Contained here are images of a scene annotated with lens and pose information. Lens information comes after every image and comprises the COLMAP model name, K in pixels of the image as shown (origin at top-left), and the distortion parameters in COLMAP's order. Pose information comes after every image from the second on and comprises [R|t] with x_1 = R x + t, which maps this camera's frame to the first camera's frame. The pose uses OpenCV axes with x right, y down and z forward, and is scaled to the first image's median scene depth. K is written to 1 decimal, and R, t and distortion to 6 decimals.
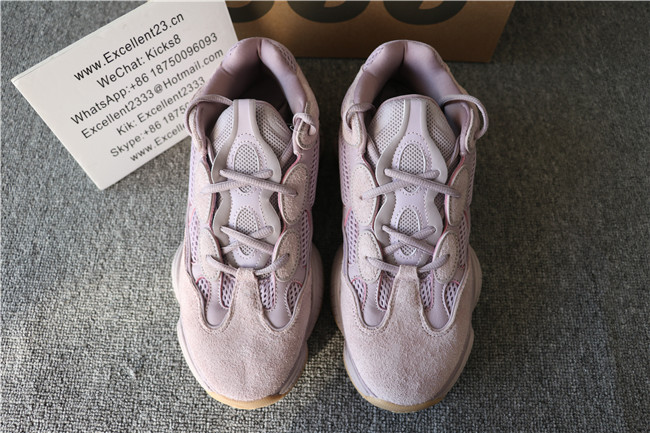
lens RADIAL K [[546.7, 0, 325.0], [0, 546.7, 216.5], [0, 0, 1]] dist [-0.186599, 0.161093]
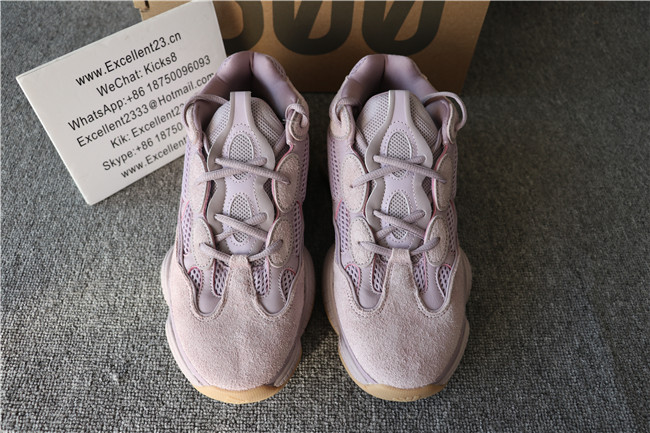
lens RADIAL K [[546.7, 0, 325.0], [0, 546.7, 216.5], [0, 0, 1]] dist [-0.186599, 0.161093]
pose [[0.998077, -0.014801, 0.060190, -0.042420], [0.027335, 0.976647, -0.213103, 0.215786], [-0.055631, 0.214339, 0.975174, 0.003139]]
